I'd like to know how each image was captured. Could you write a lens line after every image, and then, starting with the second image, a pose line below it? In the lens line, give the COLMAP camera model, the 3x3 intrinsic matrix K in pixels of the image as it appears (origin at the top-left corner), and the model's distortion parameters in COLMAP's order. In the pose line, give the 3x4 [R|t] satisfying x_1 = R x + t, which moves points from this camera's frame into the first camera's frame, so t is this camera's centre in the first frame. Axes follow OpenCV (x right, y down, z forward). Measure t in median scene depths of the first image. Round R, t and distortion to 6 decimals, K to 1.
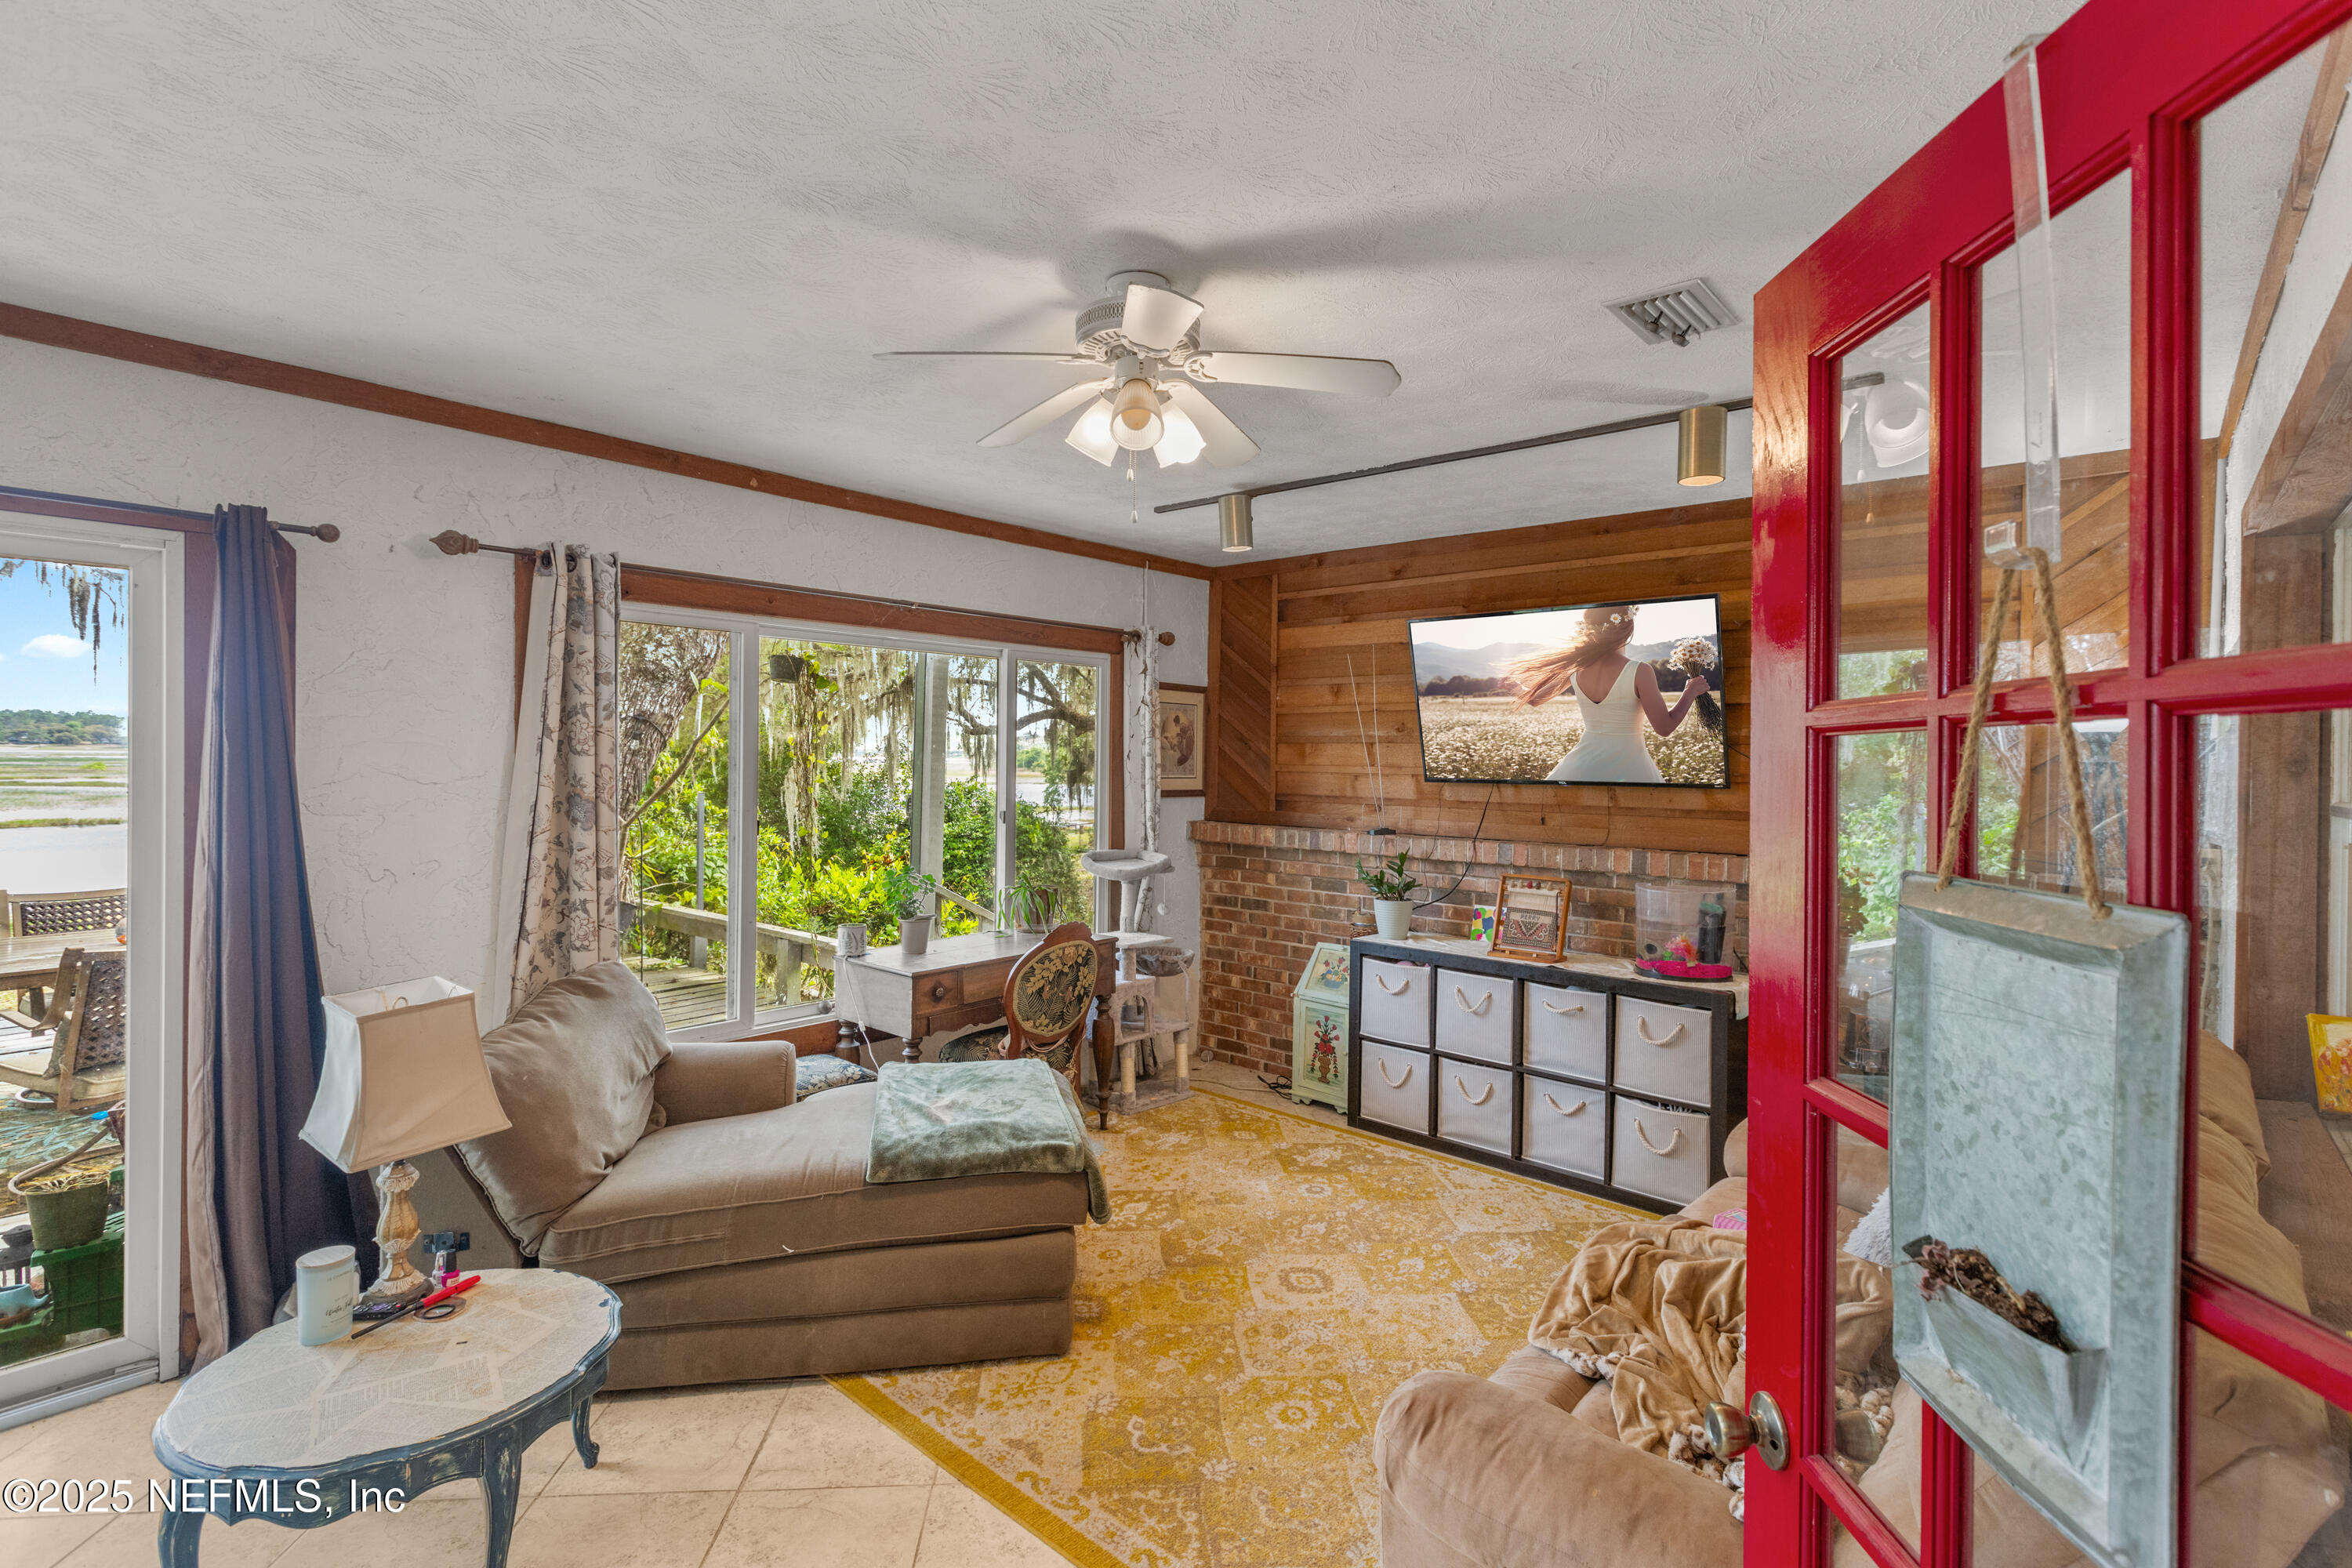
lens RADIAL K [[1080.2, 0, 1172.8], [0, 1080.2, 759.2], [0, 0, 1]] dist [-0.000697, 0.000270]
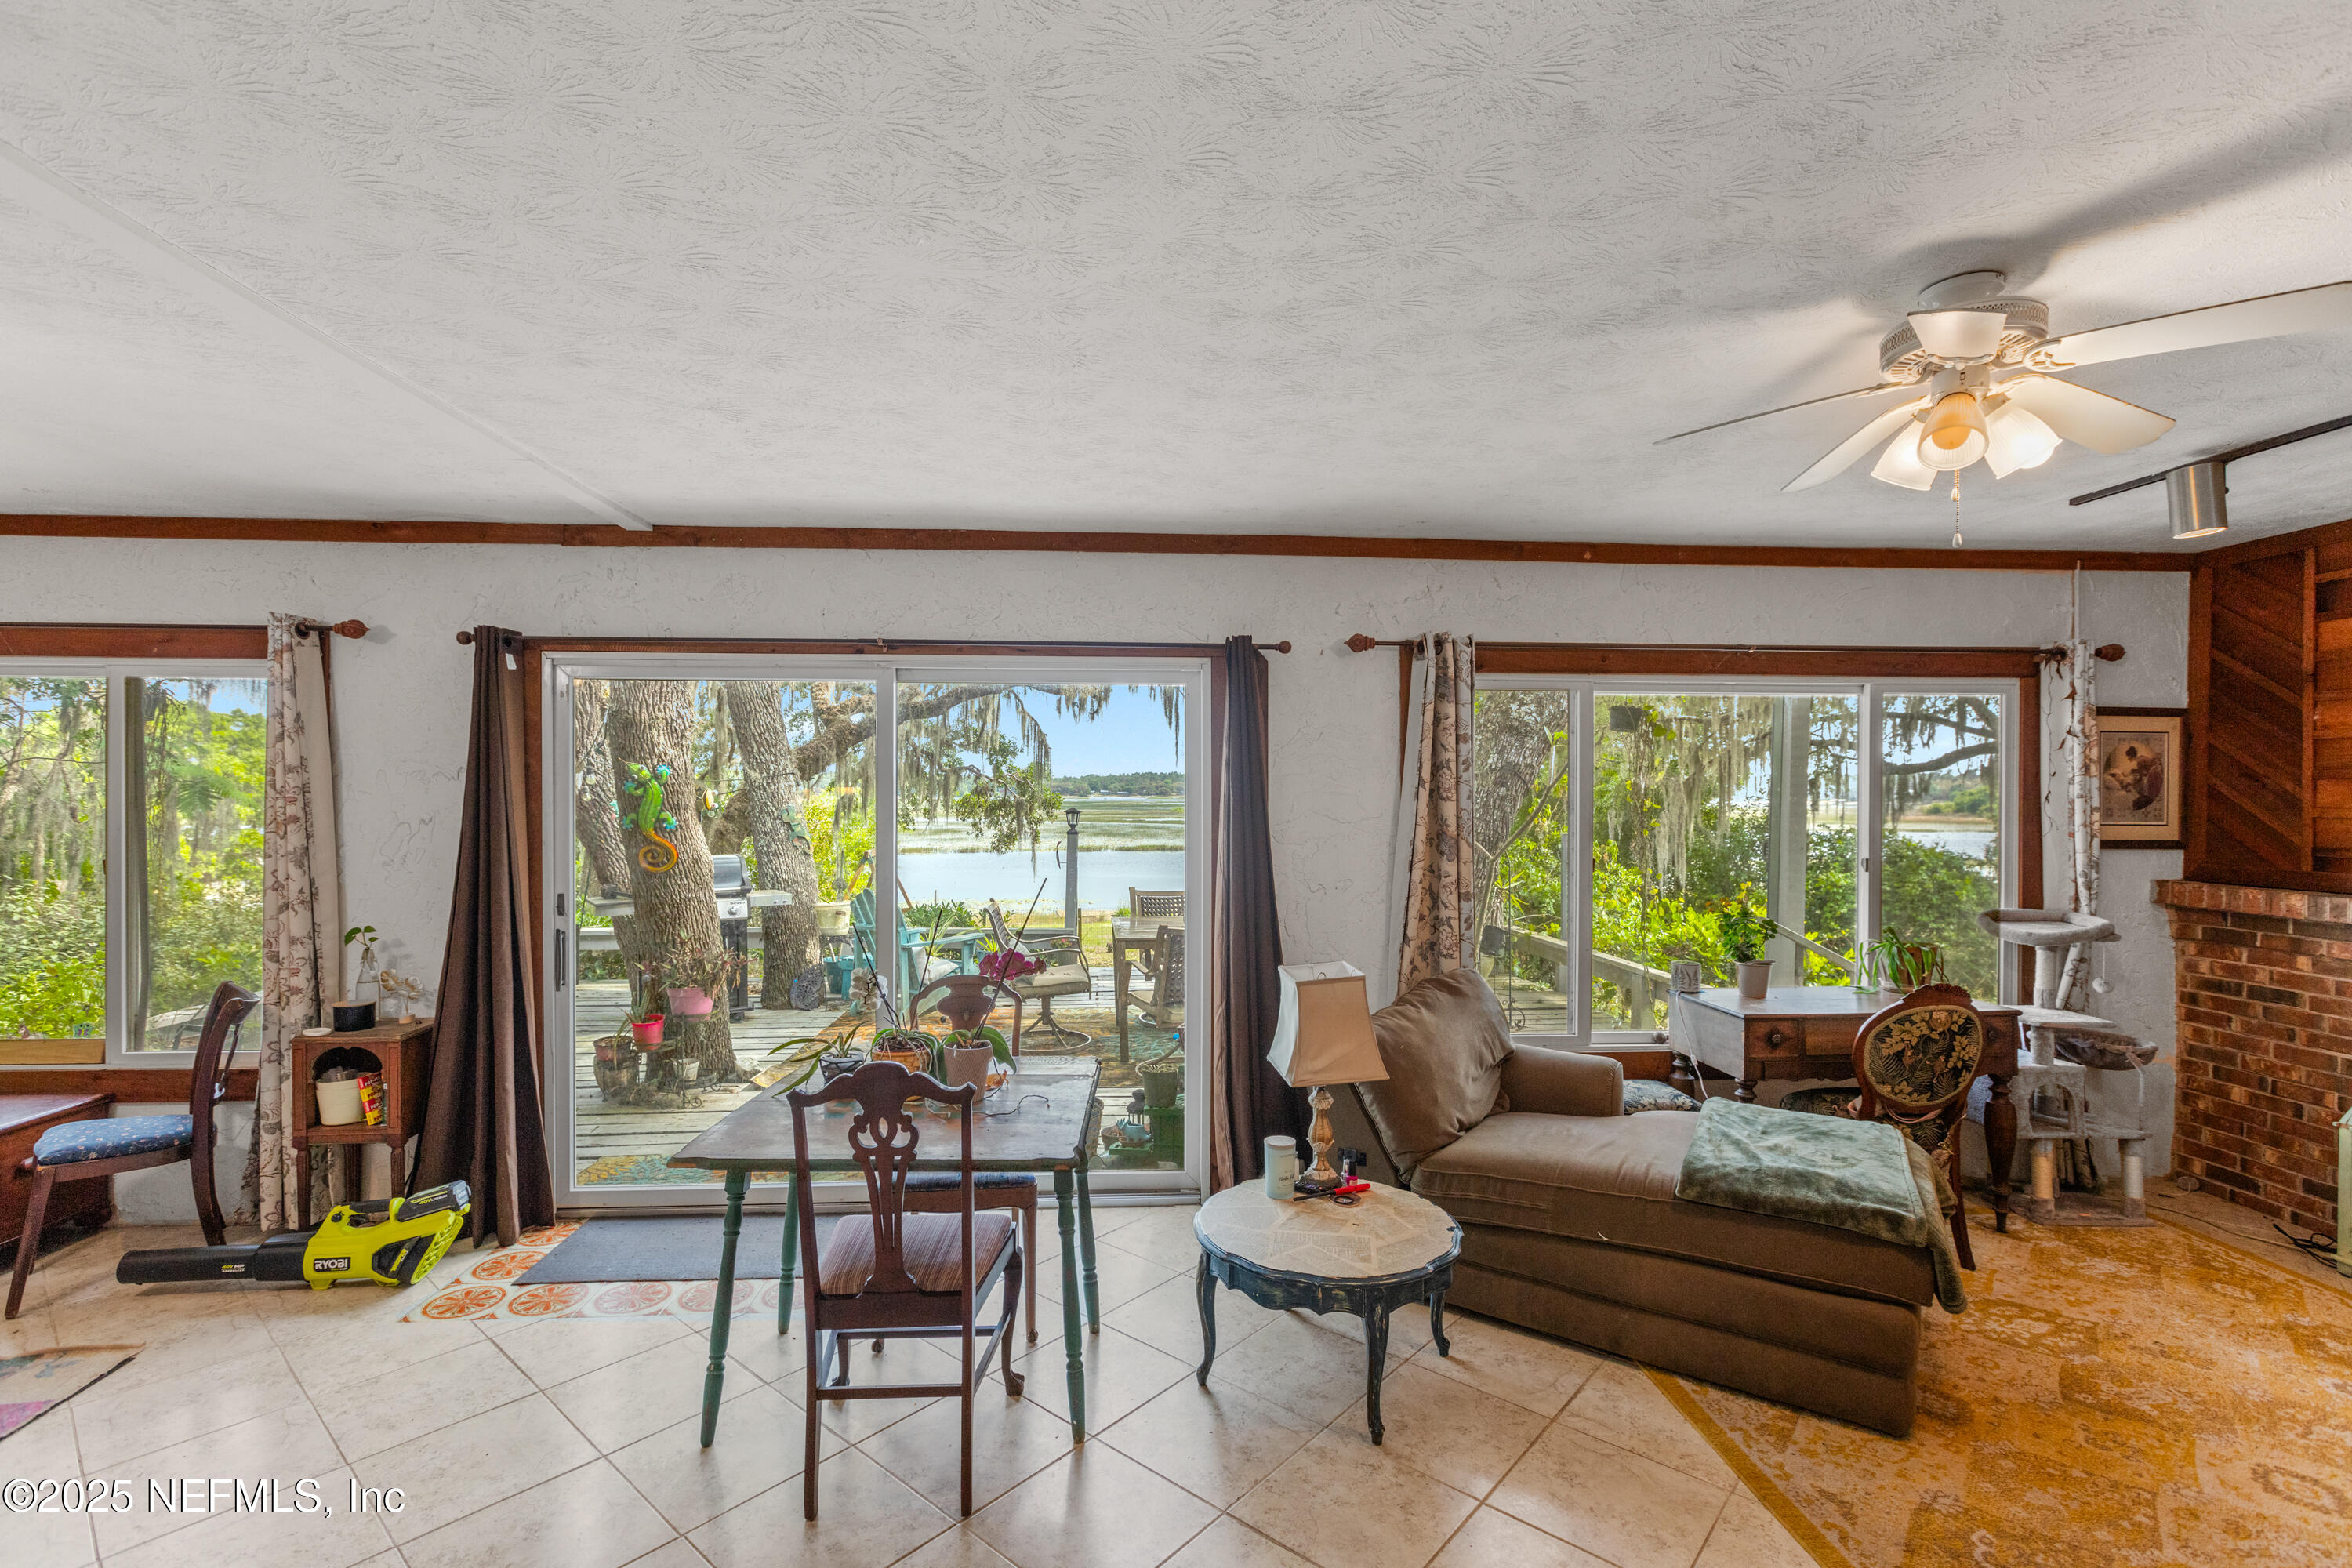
lens RADIAL K [[1080.2, 0, 1177.9], [0, 1080.2, 798.8], [0, 0, 1]] dist [-0.000697, 0.000270]
pose [[0.706738, -0.007343, -0.707437, 0.094748], [0.004011, 0.999972, -0.006372, 0.000453], [0.707464, 0.001666, 0.706747, -0.082317]]
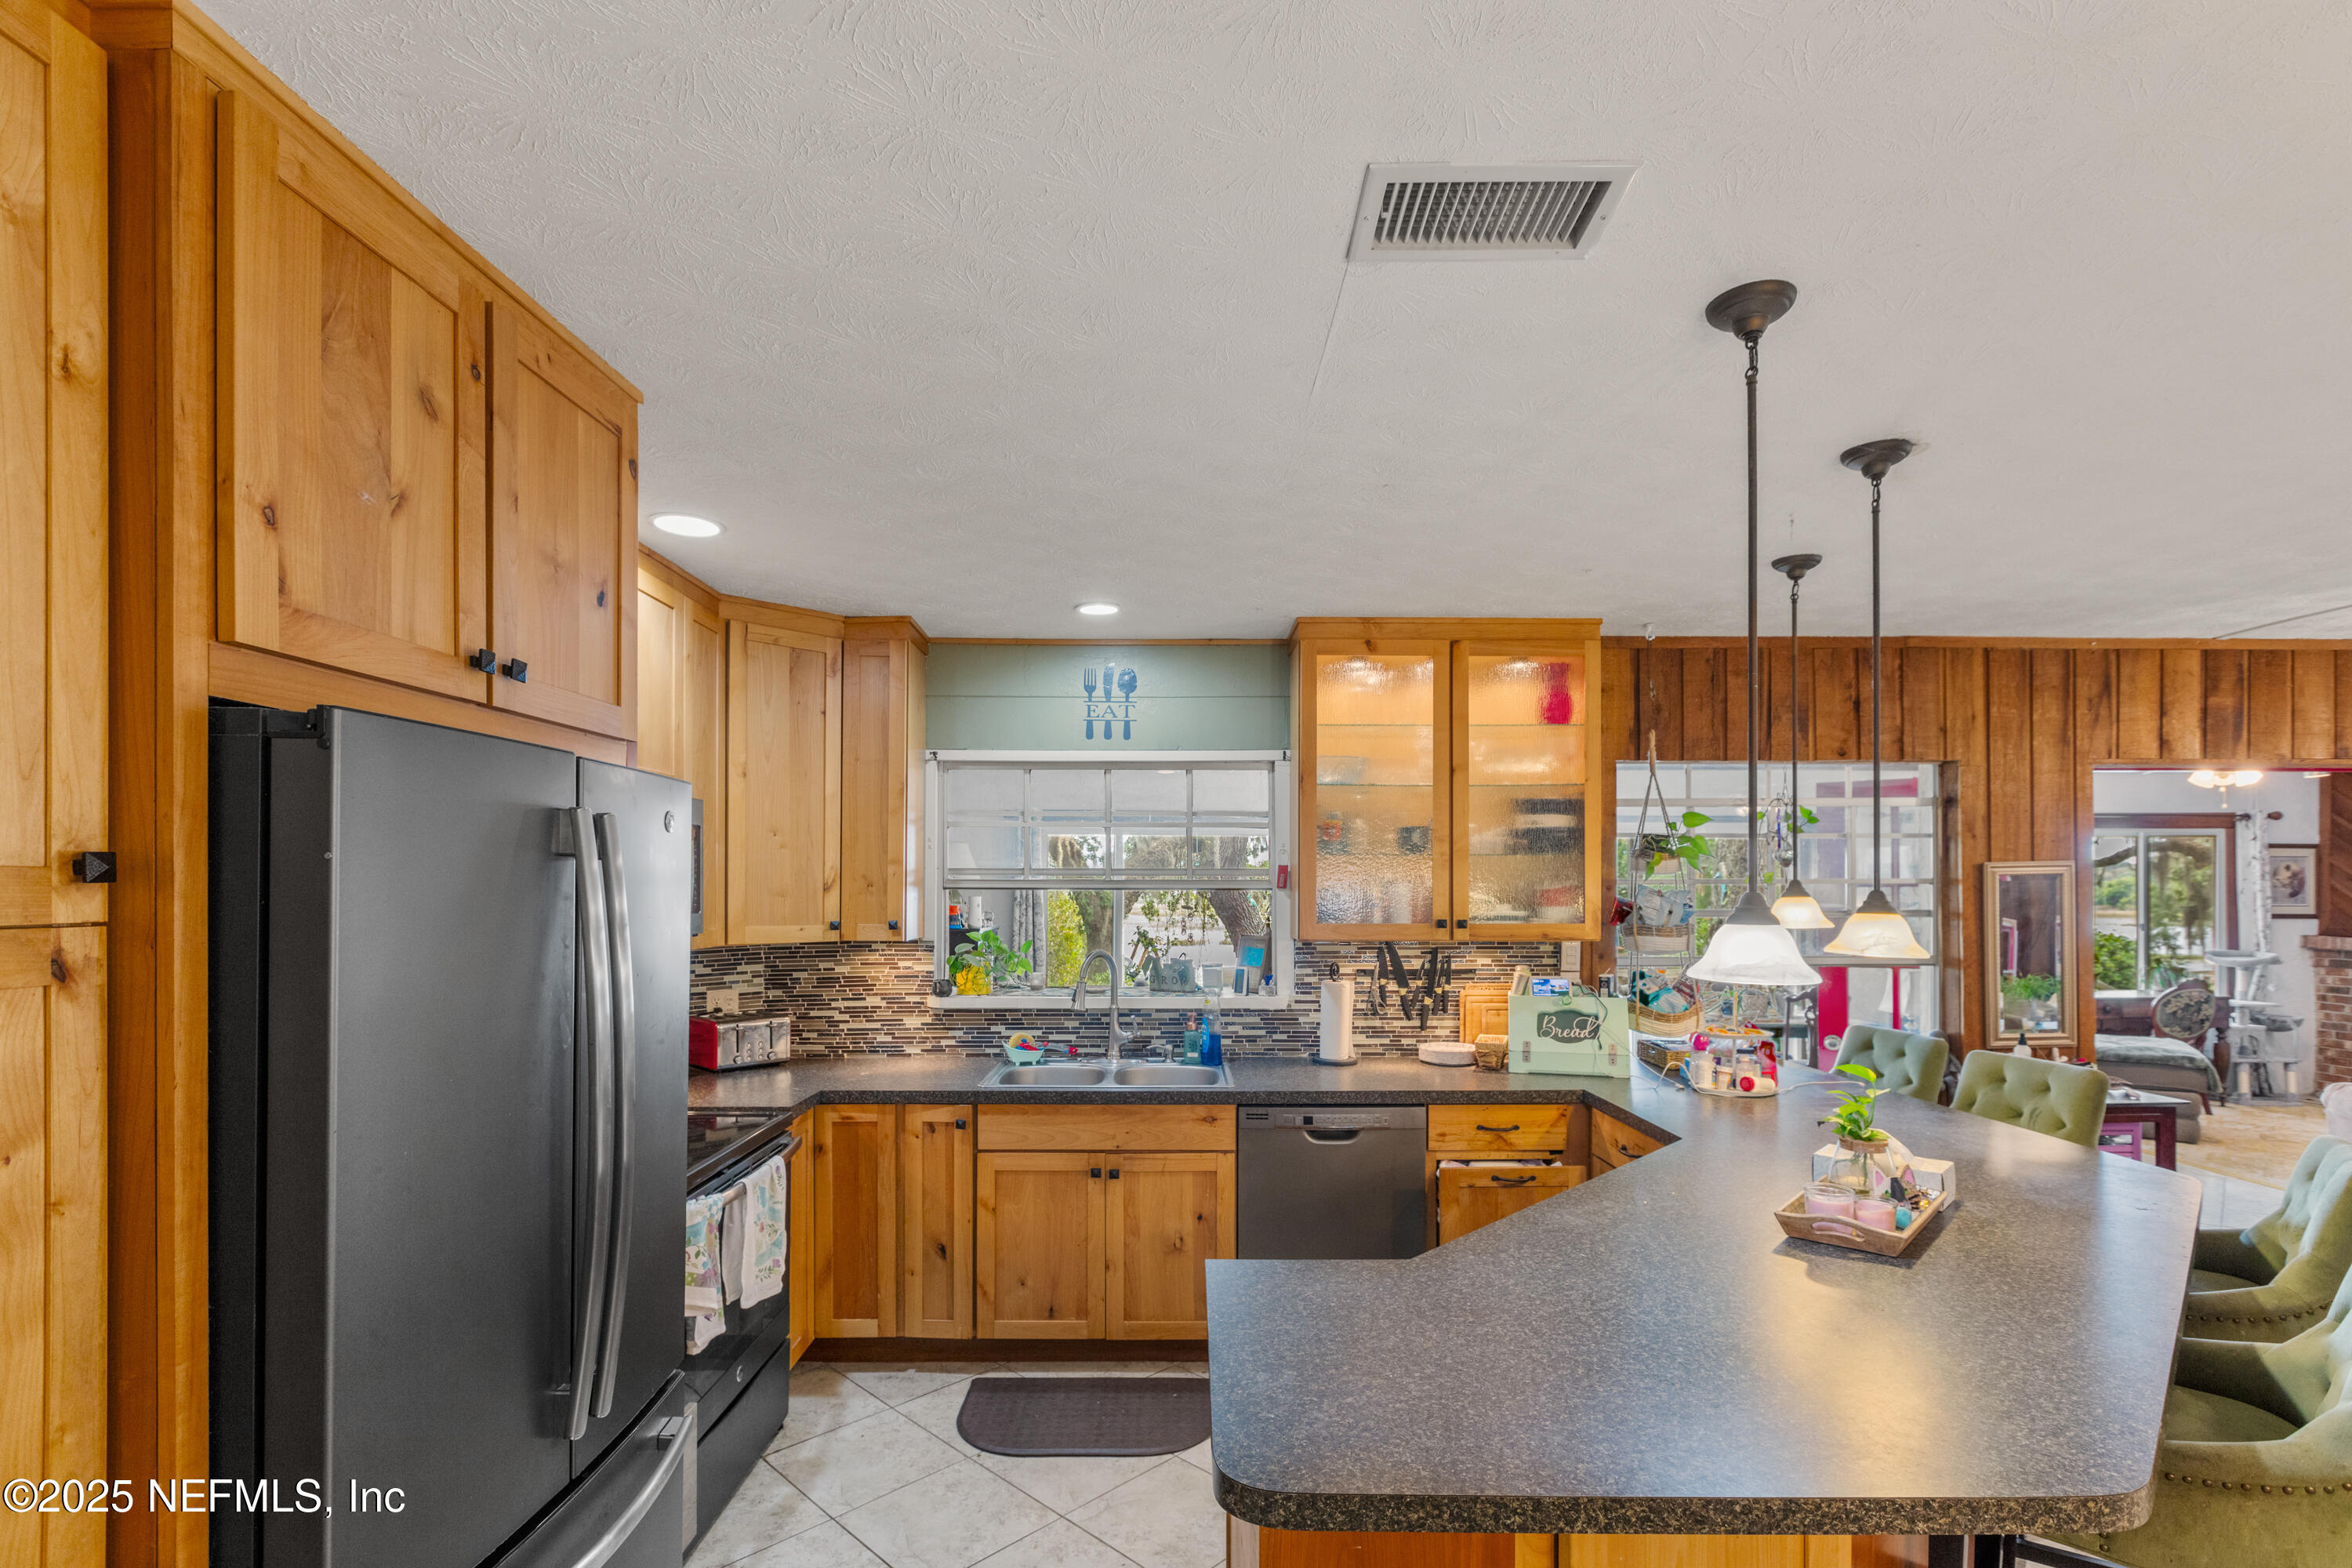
lens RADIAL K [[1080.2, 0, 1185.0], [0, 1080.2, 875.6], [0, 0, 1]] dist [-0.000697, 0.000270]
pose [[0.664004, -0.017110, -0.747533, 0.147038], [0.001780, 0.999771, -0.021302, 0.005836], [0.747727, 0.012814, 0.663882, -1.564795]]
